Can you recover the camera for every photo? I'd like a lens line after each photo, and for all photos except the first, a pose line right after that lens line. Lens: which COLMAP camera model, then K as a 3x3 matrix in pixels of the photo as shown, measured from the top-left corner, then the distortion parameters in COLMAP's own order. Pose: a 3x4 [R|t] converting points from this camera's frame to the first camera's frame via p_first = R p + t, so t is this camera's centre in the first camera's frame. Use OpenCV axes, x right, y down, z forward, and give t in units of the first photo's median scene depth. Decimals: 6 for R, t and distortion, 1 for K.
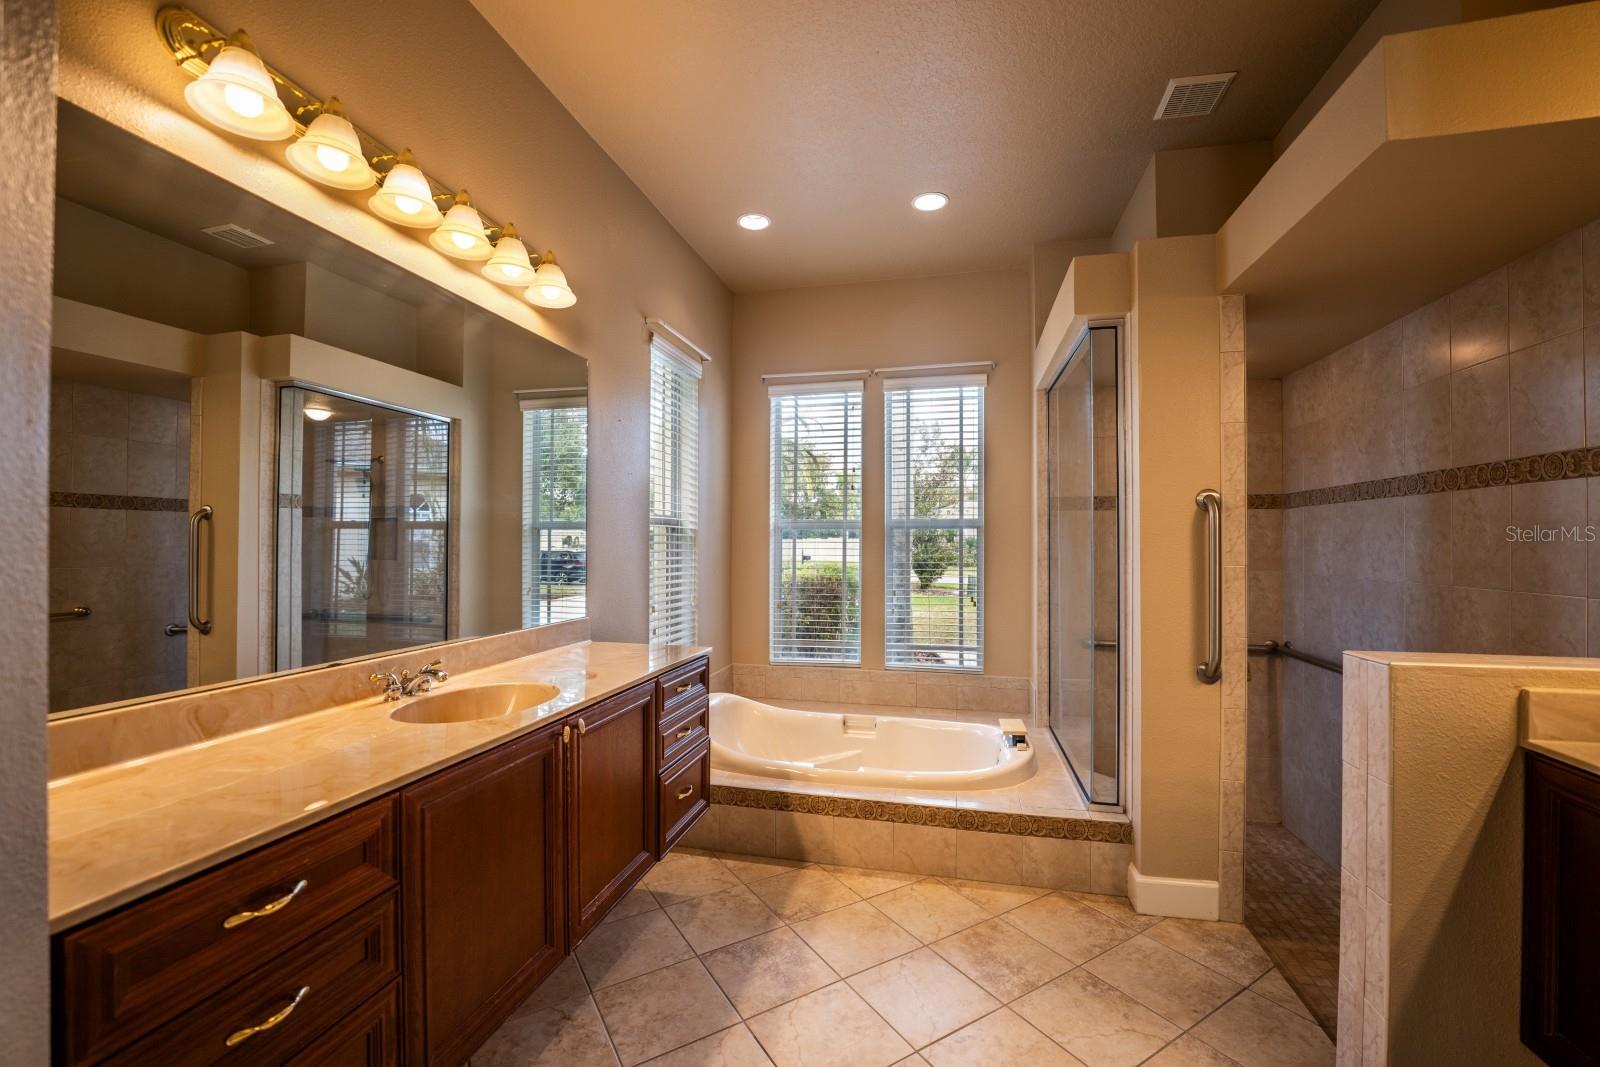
lens RADIAL K [[671.9, 0, 799.3], [0, 671.9, 540.0], [0, 0, 1]] dist [-0.002029, 0.000565]
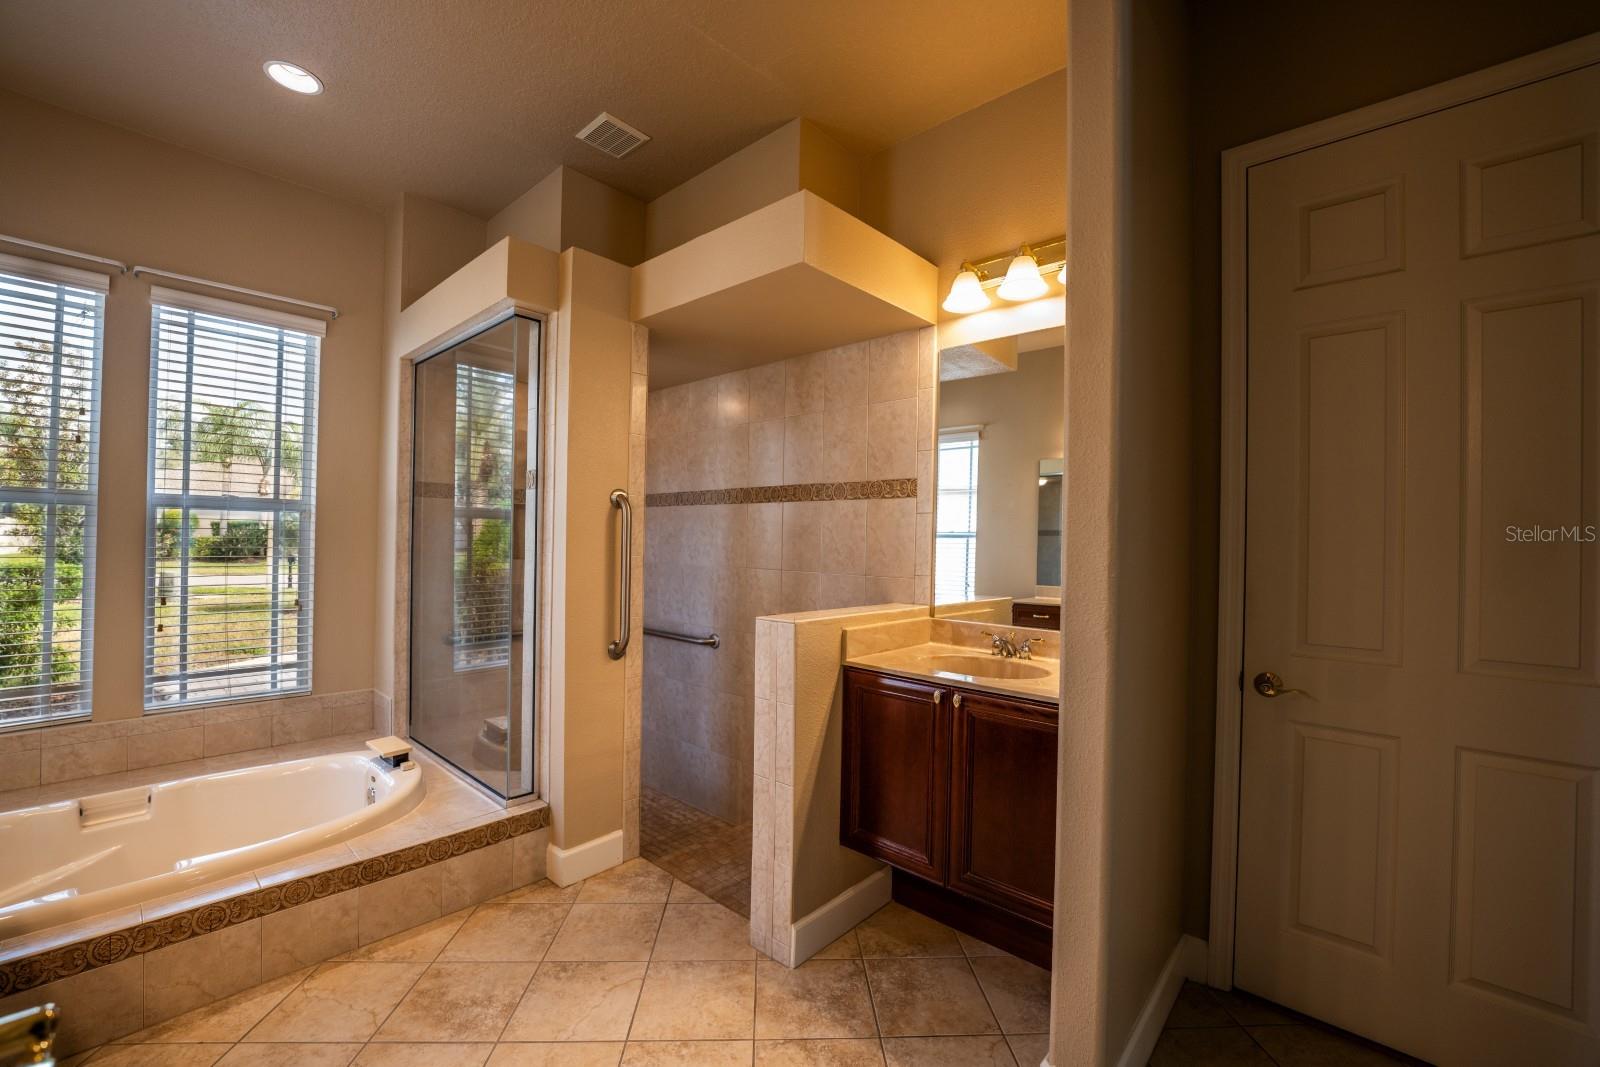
lens RADIAL K [[671.9, 0, 799.3], [0, 671.9, 540.0], [0, 0, 1]] dist [-0.002029, 0.000565]
pose [[0.494574, 0.009866, 0.869080, -0.214902], [-0.021356, 0.999772, 0.000803, 0.003043], [-0.868873, -0.018957, 0.494671, 0.156603]]
